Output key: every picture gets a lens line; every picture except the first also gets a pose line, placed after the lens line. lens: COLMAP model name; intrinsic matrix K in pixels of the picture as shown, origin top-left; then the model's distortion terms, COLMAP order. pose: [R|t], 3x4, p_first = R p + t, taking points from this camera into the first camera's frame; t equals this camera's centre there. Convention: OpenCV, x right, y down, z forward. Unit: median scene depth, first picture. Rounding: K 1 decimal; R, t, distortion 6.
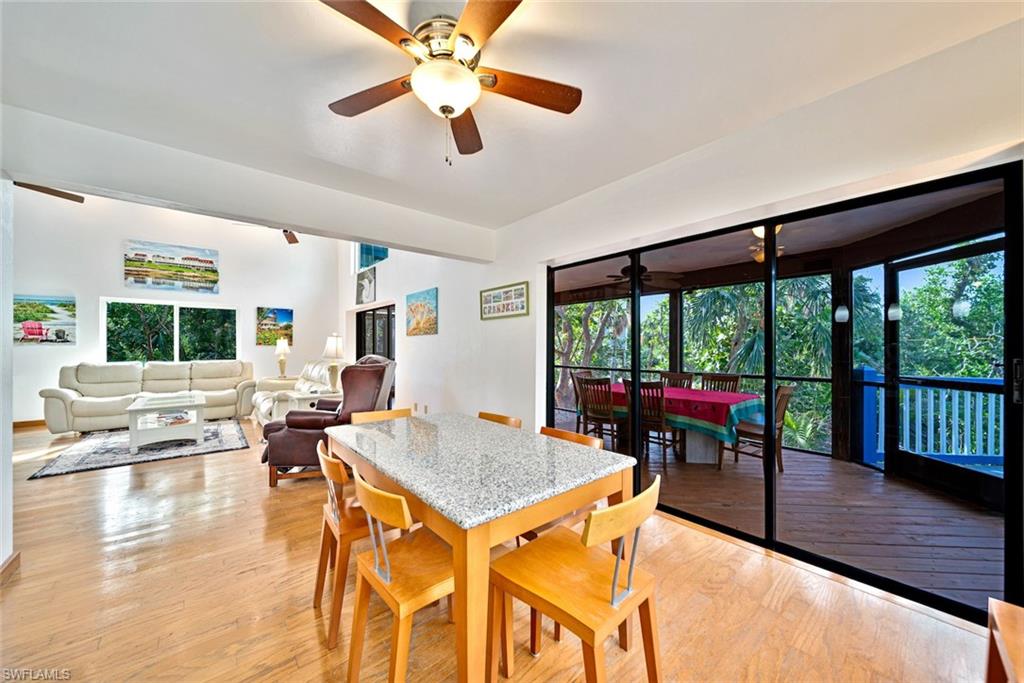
lens RADIAL K [[361.4, 0, 519.9], [0, 361.4, 345.9], [0, 0, 1]] dist [-0.002285, -0.001261]
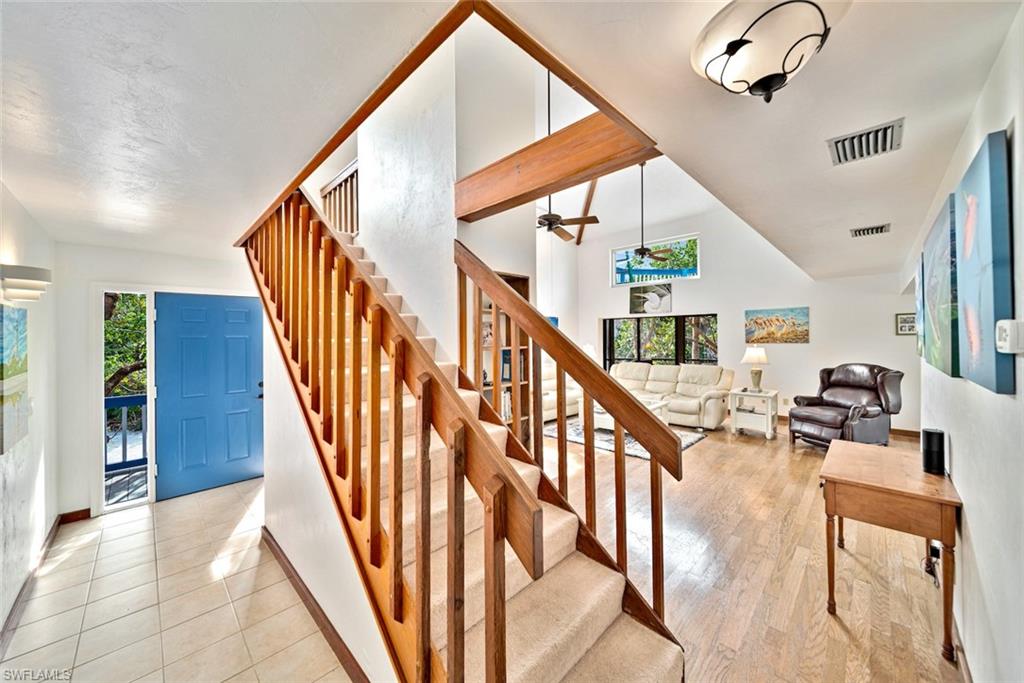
lens RADIAL K [[361.4, 0, 518.0], [0, 361.4, 338.2], [0, 0, 1]] dist [-0.002285, -0.001261]
pose [[0.997093, -0.011711, 0.075293, -1.023331], [0.011366, 0.999923, 0.005010, -0.051714], [-0.075346, -0.004140, 0.997149, -0.155732]]
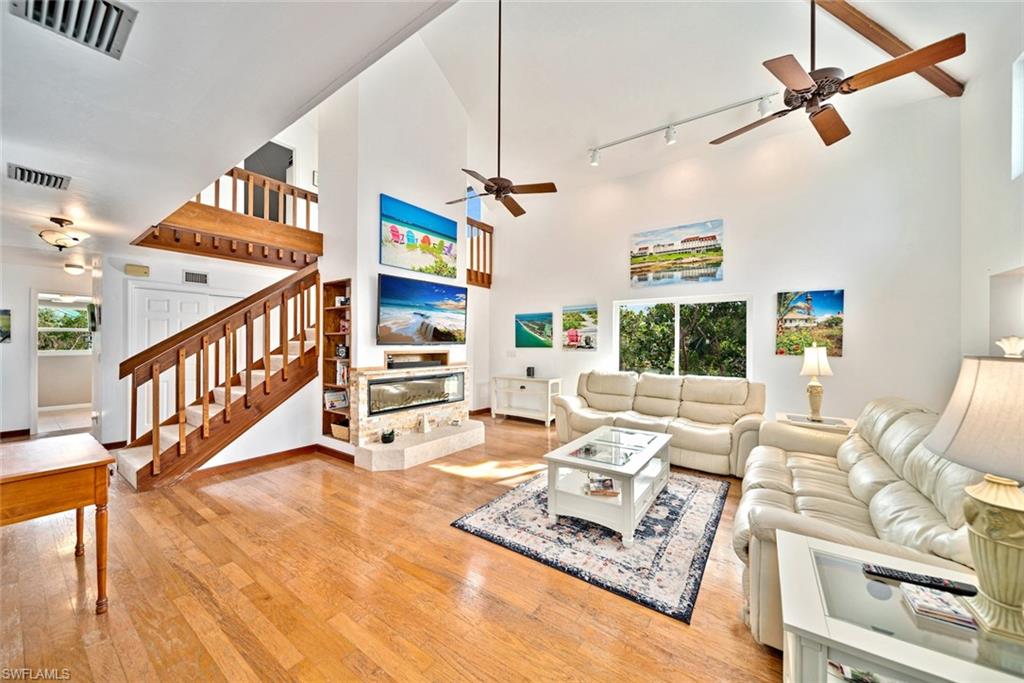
lens RADIAL K [[361.4, 0, 515.3], [0, 361.4, 345.4], [0, 0, 1]] dist [-0.002285, -0.001261]
pose [[0.241815, 0.008006, -0.970289, -0.272952], [-0.006674, 0.999956, 0.006588, -0.021558], [0.970299, 0.004882, 0.241858, 0.478377]]
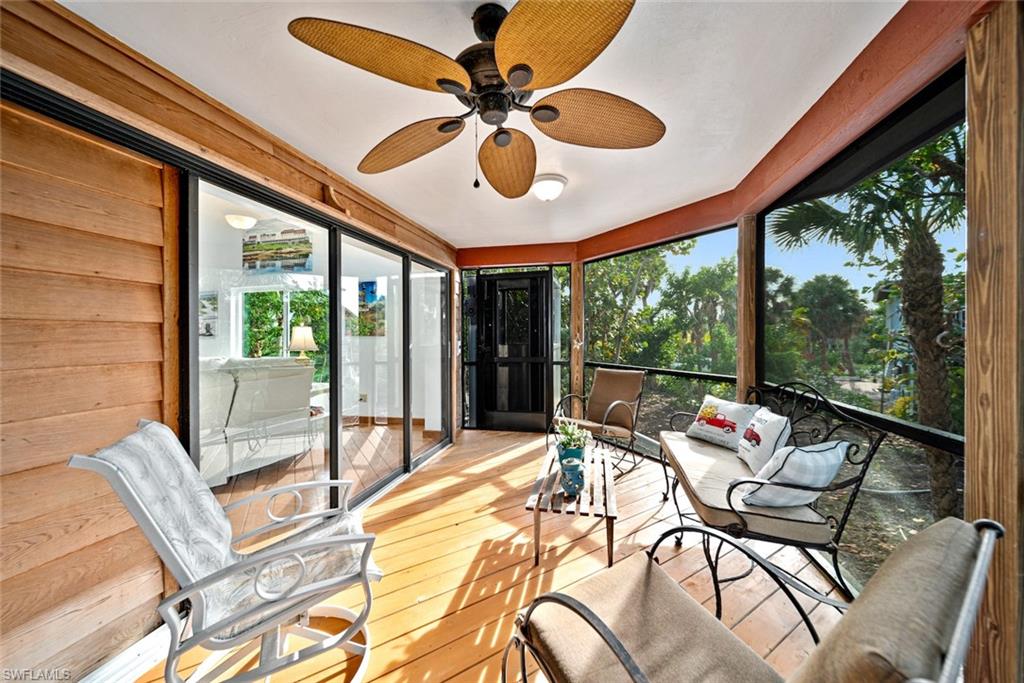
lens RADIAL K [[361.4, 0, 516.9], [0, 361.4, 333.1], [0, 0, 1]] dist [-0.002285, -0.001261]
pose [[0.592276, -0.018831, -0.805515, 0.050420], [0.016095, 0.999804, -0.011539, 0.006440], [0.805575, -0.006131, 0.592462, 0.975335]]
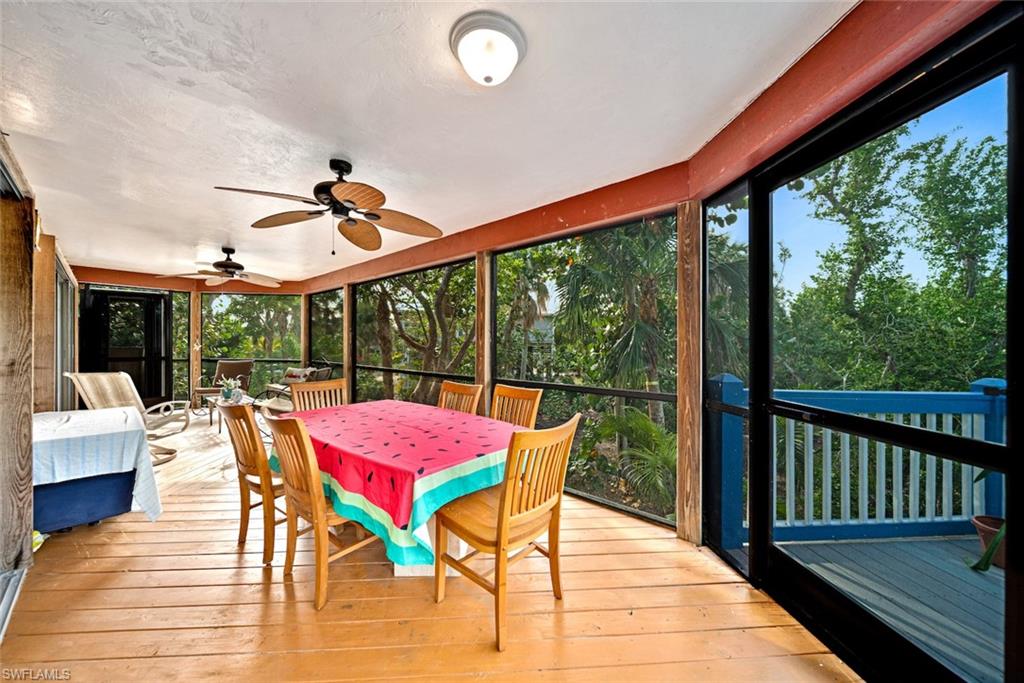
lens RADIAL K [[361.4, 0, 520.1], [0, 361.4, 341.7], [0, 0, 1]] dist [-0.002285, -0.001261]
pose [[0.989113, -0.001366, 0.147151, 0.339150], [0.000658, 0.999988, 0.004858, 0.001013], [-0.147156, -0.004708, 0.989102, 0.298260]]
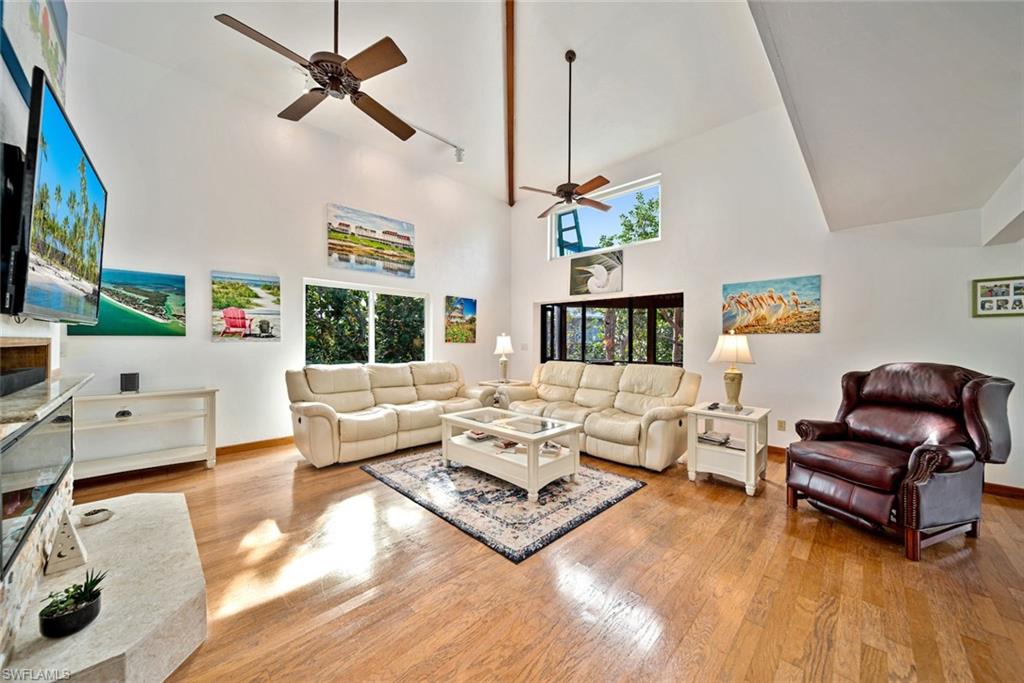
lens RADIAL K [[361.4, 0, 520.1], [0, 361.4, 344.1], [0, 0, 1]] dist [-0.002285, -0.001261]
pose [[0.996320, 0.008549, 0.085279, -0.726275], [-0.009143, 0.999937, 0.006577, -0.005325], [-0.085217, -0.007332, 0.996335, 0.189248]]
